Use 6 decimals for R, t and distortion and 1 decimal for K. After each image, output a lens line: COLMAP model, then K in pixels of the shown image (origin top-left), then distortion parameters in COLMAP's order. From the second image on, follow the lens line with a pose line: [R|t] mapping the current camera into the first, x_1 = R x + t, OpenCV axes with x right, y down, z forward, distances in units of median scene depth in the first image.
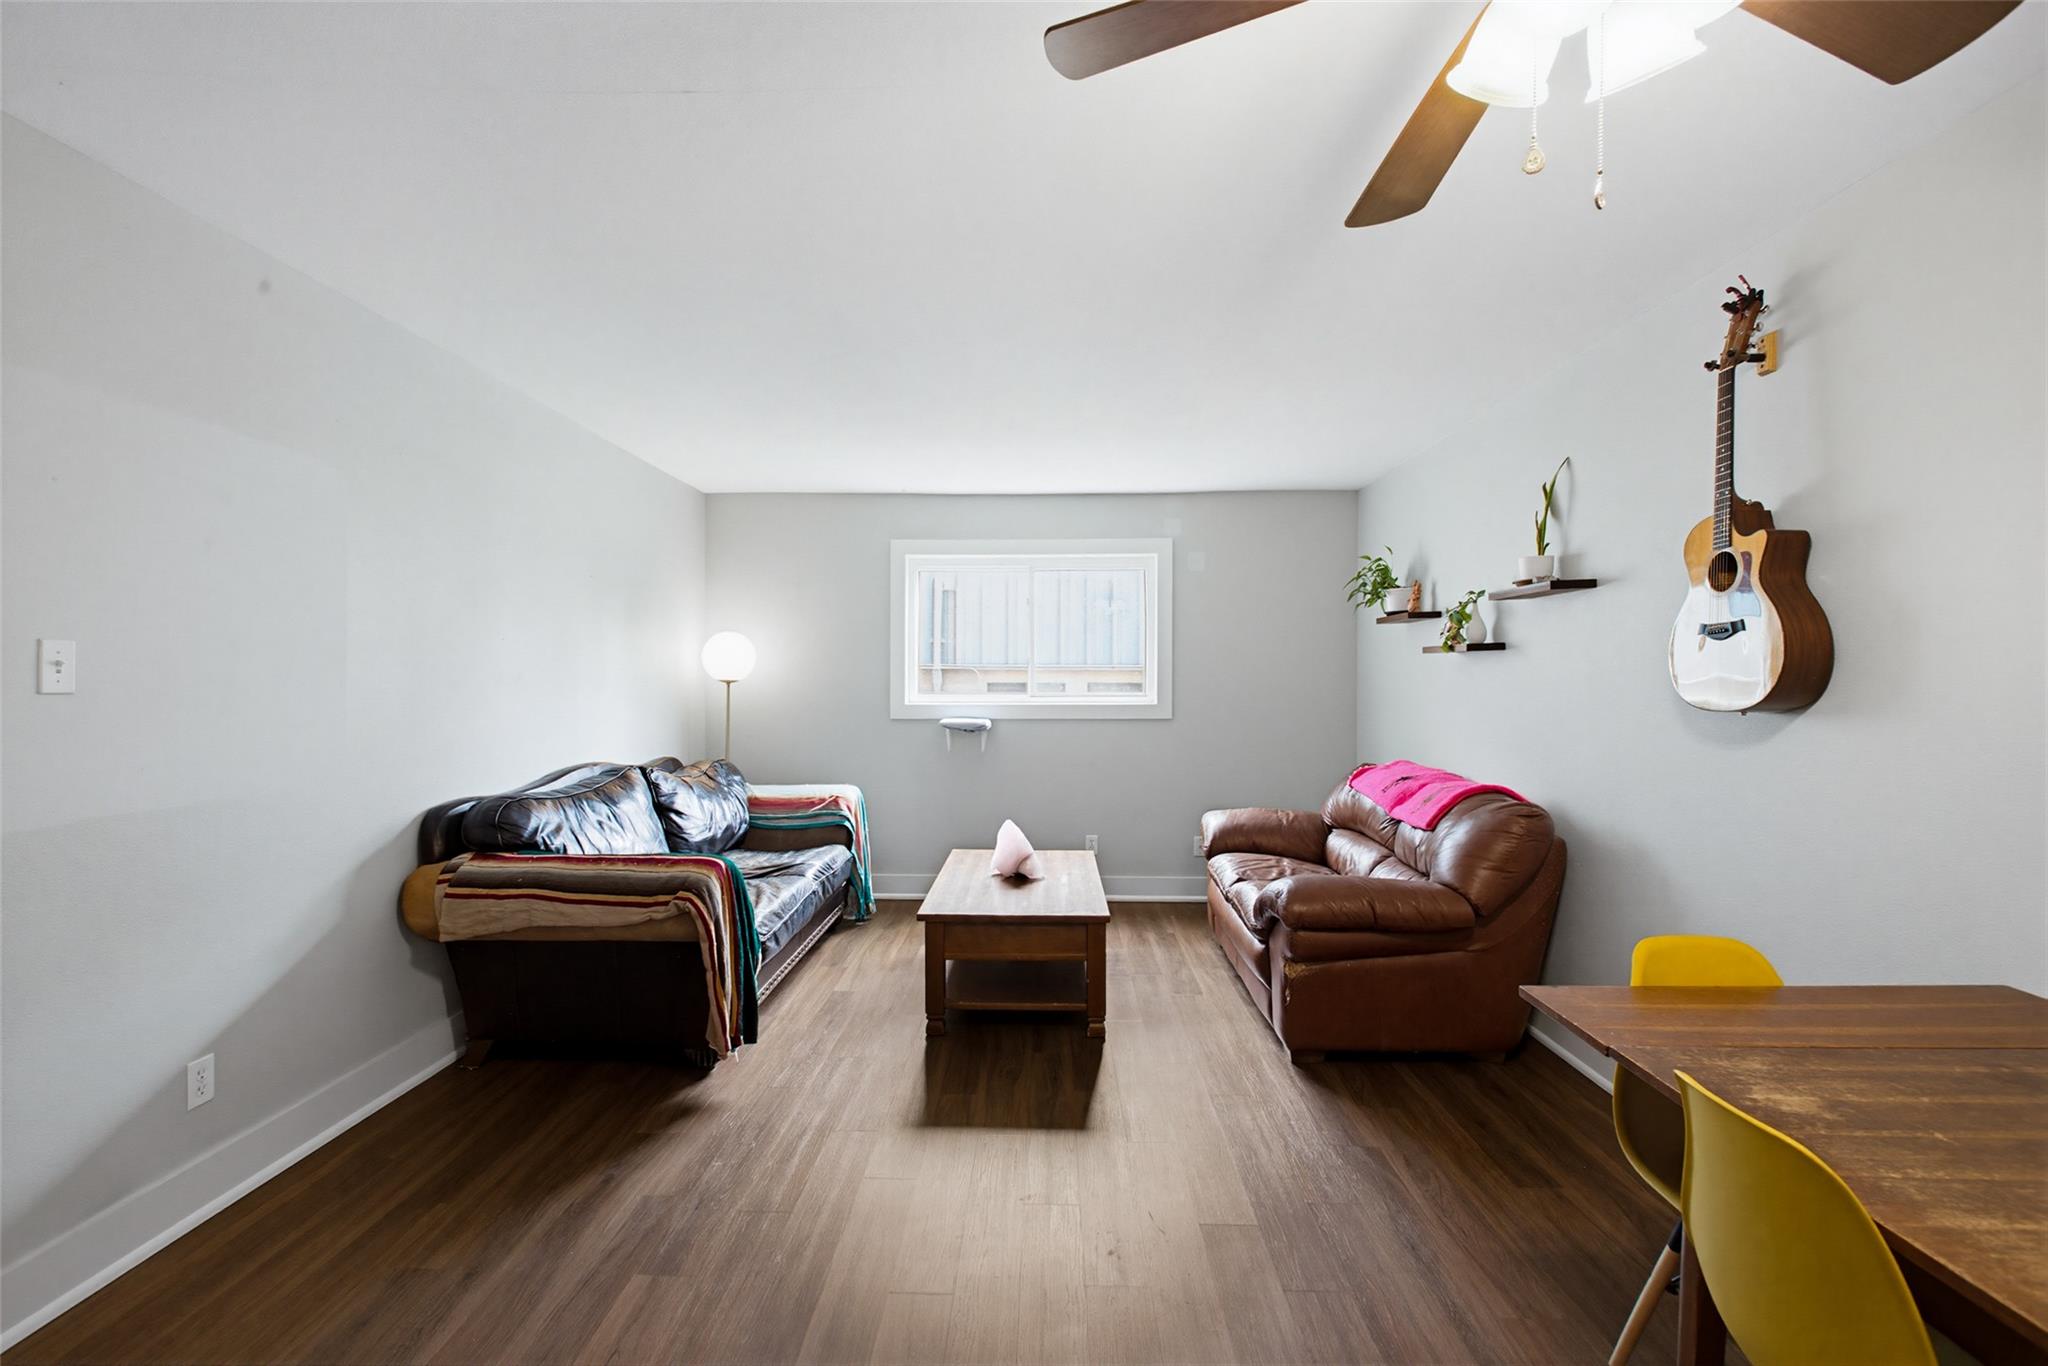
lens RADIAL K [[910.1, 0, 1024.0], [0, 910.1, 683.0], [0, 0, 1]] dist [0.002040, 0.000207]
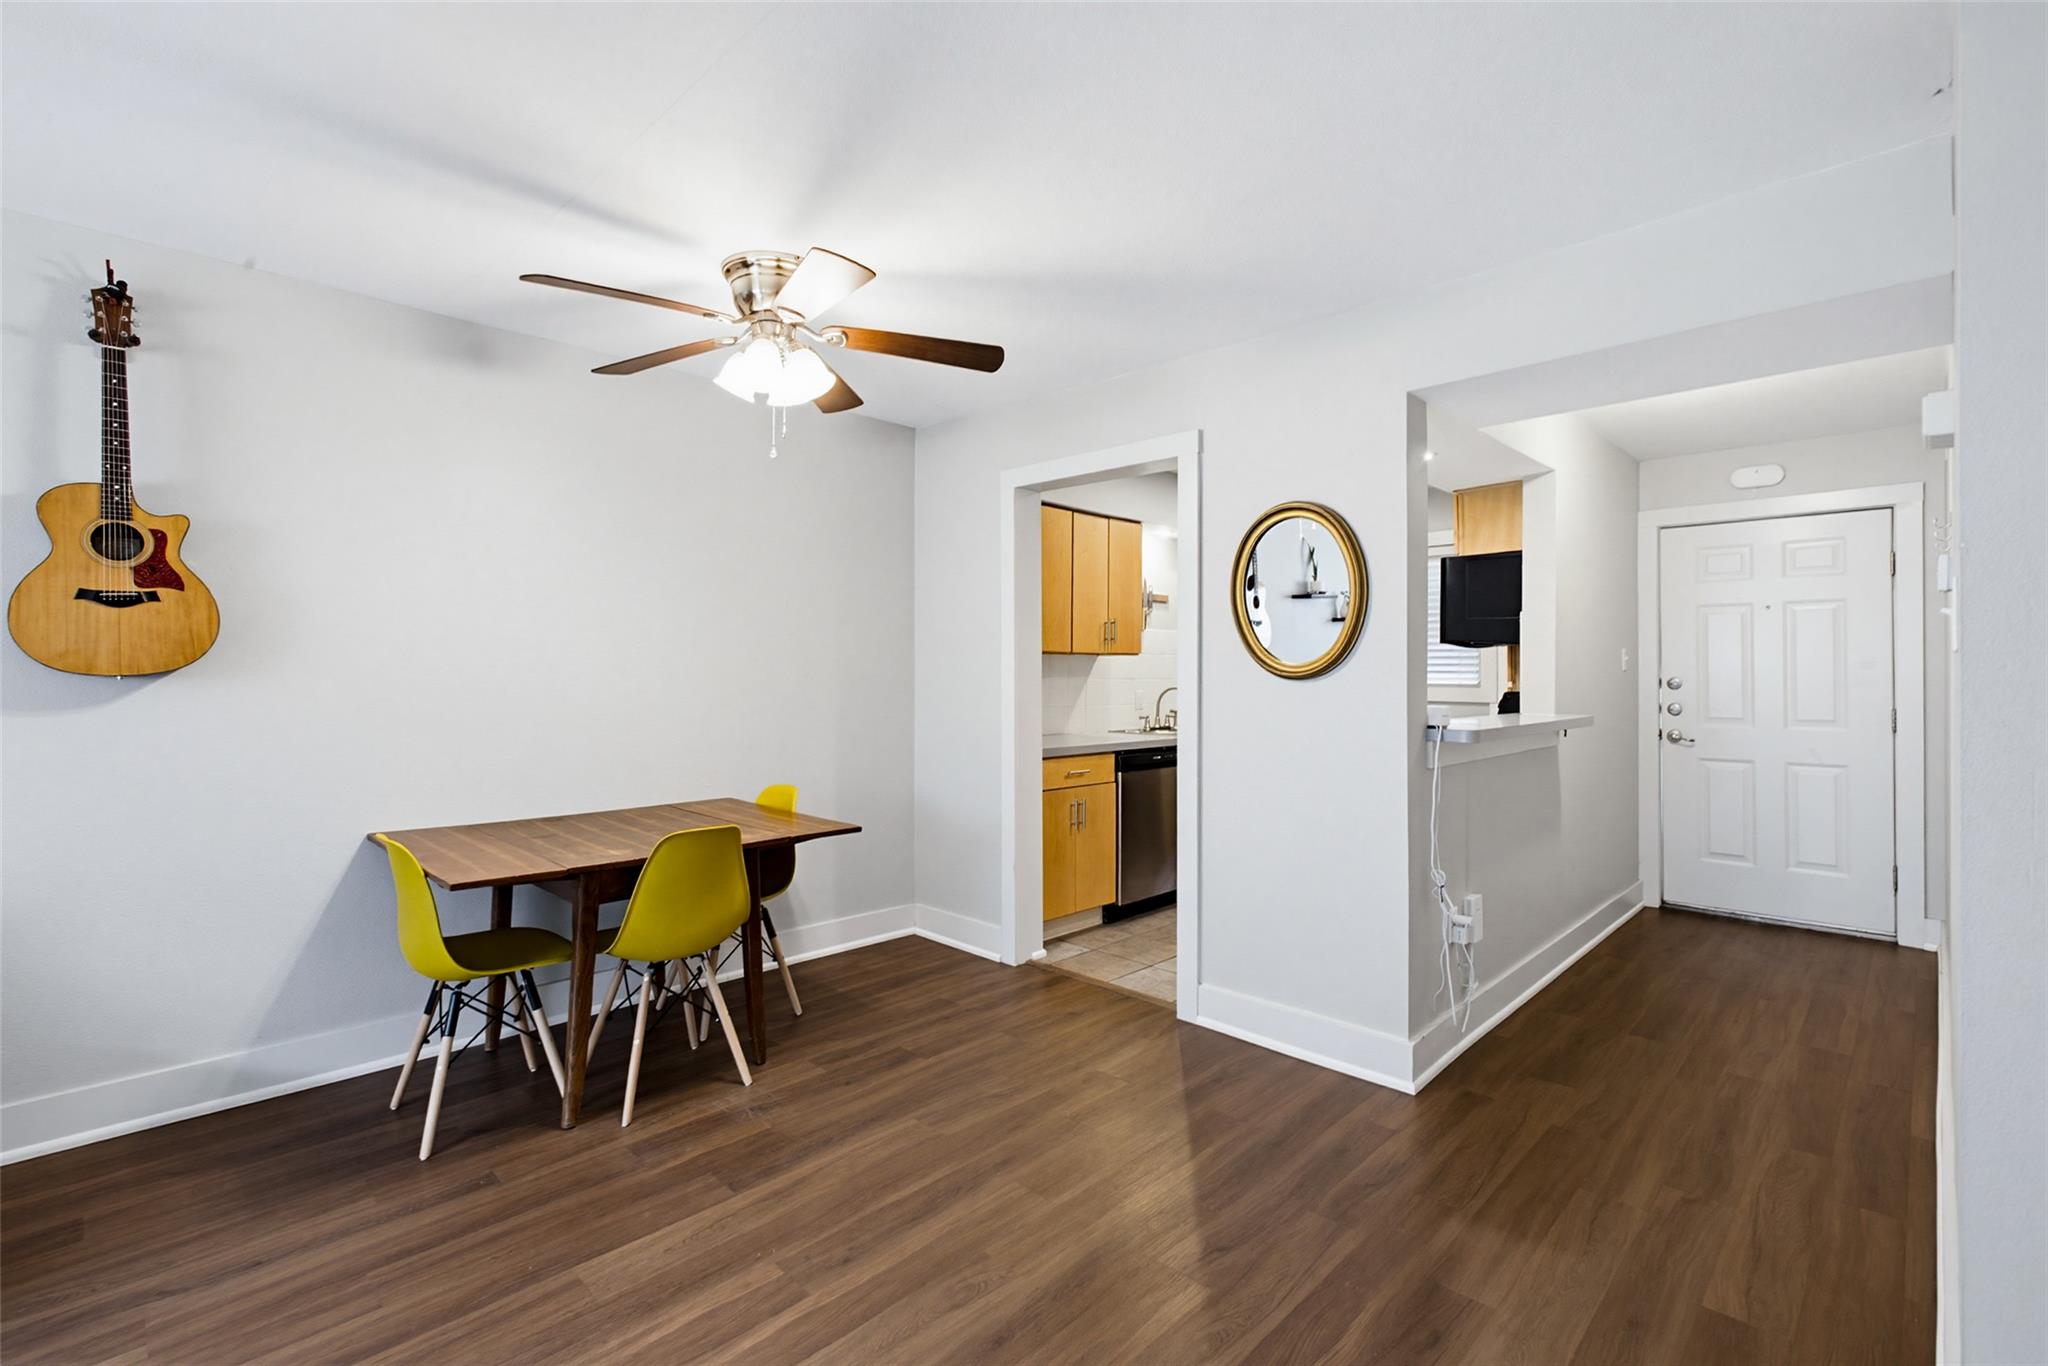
lens RADIAL K [[910.1, 0, 1024.0], [0, 910.1, 683.0], [0, 0, 1]] dist [0.002040, 0.000207]
pose [[-0.734846, -0.007786, 0.678189, -0.395830], [0.003559, 0.999876, 0.015335, 0.014763], [-0.678224, 0.013683, -0.734727, 0.602986]]
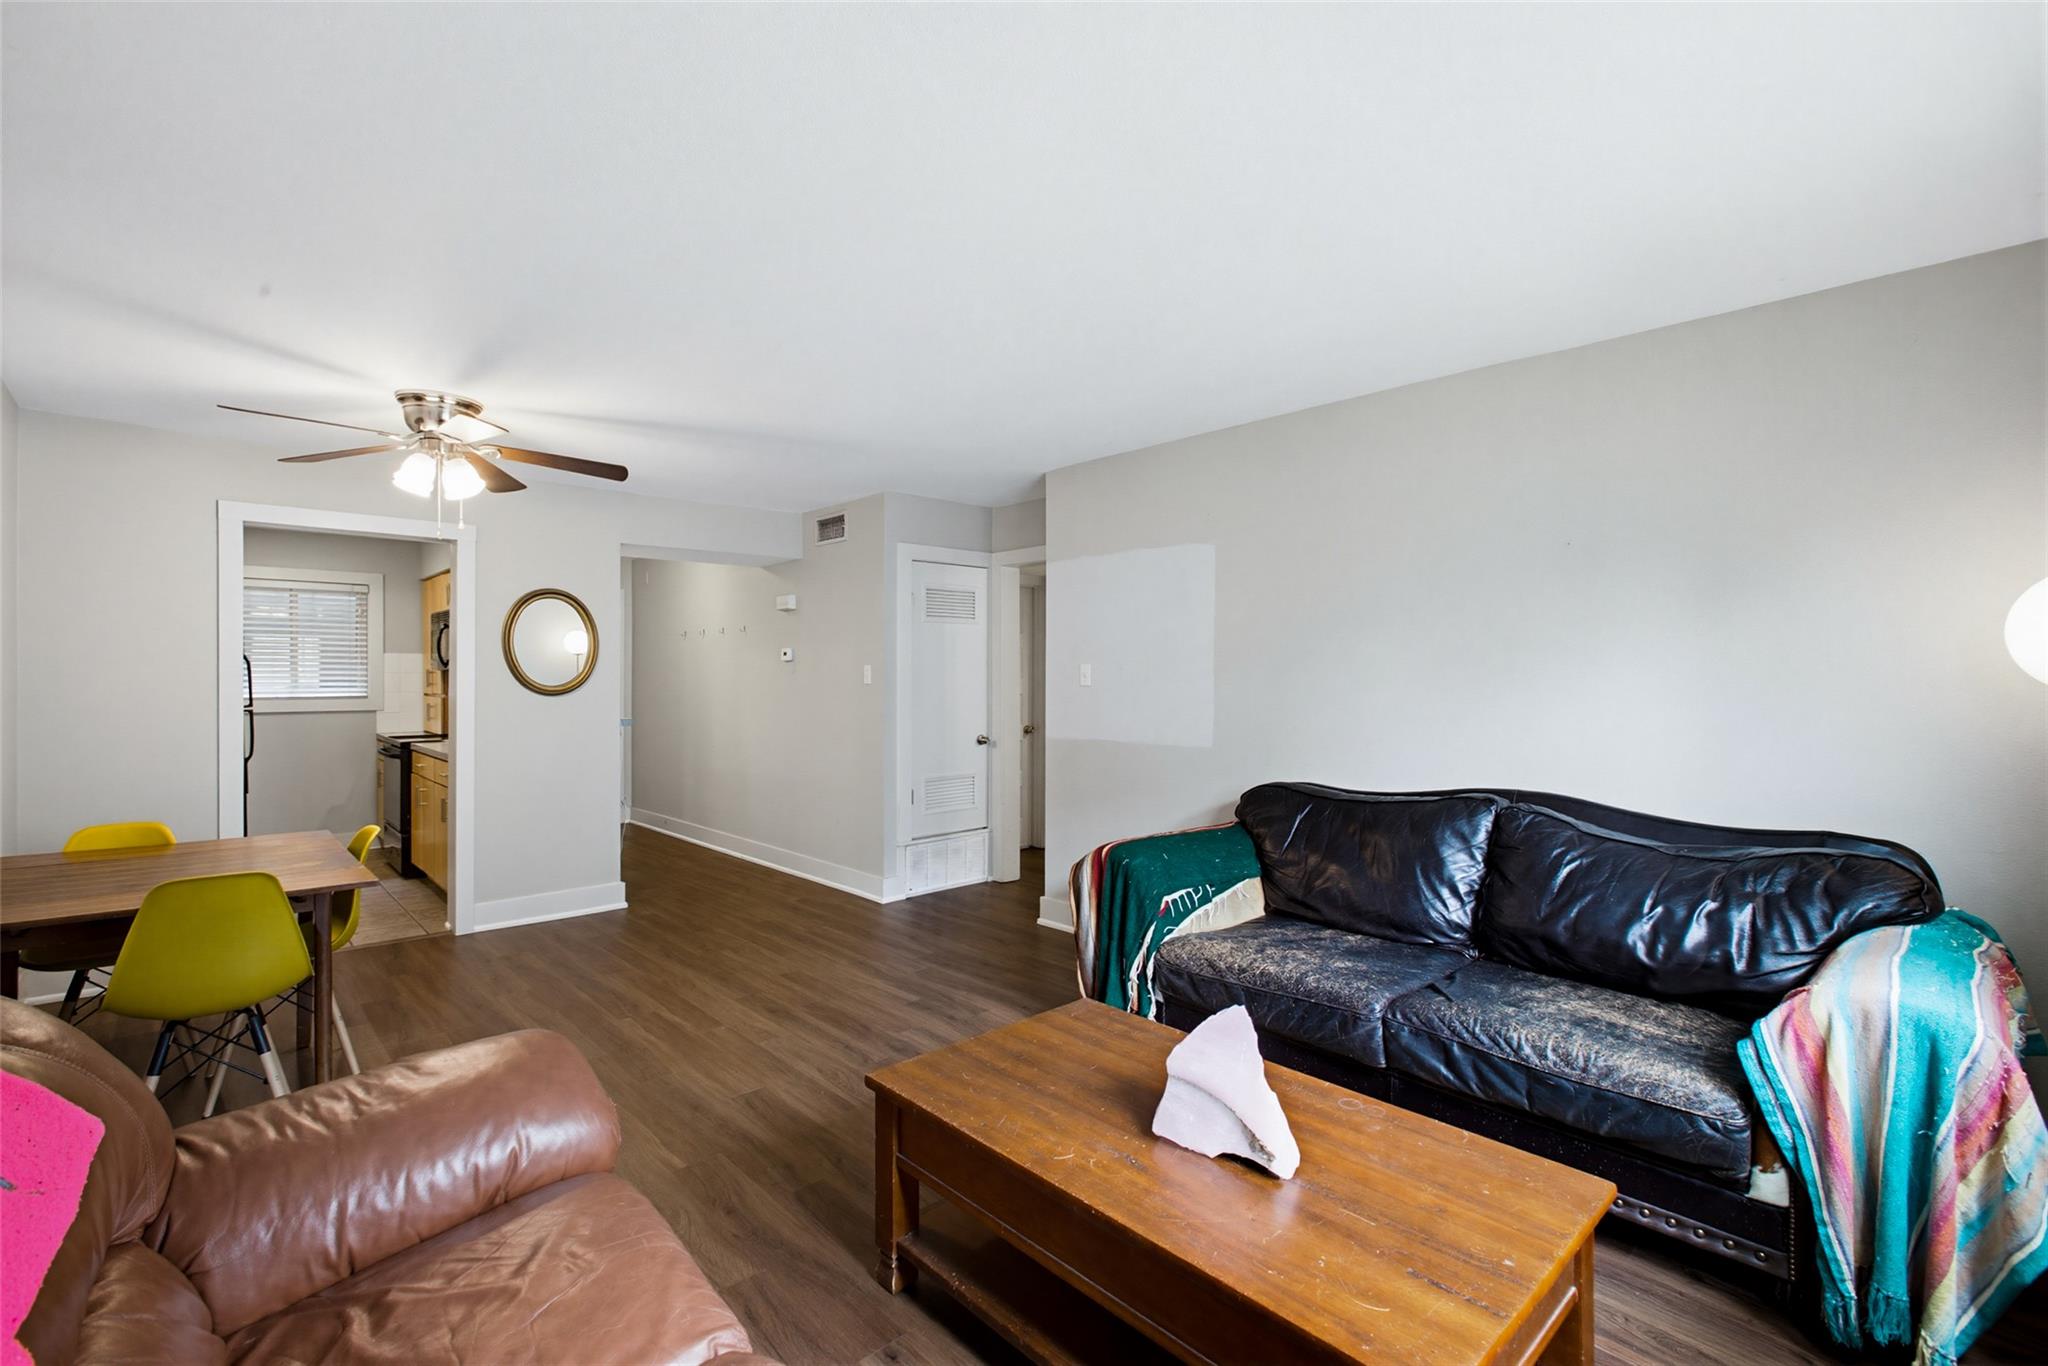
lens RADIAL K [[909.7, 0, 1026.9], [0, 909.7, 672.4], [0, 0, 1]] dist [0.000495, 0.000168]
pose [[-0.713784, -0.002337, -0.700362, 0.373118], [-0.002516, 0.999997, -0.000773, -0.010463], [0.700361, 0.001210, -0.713788, 1.271117]]
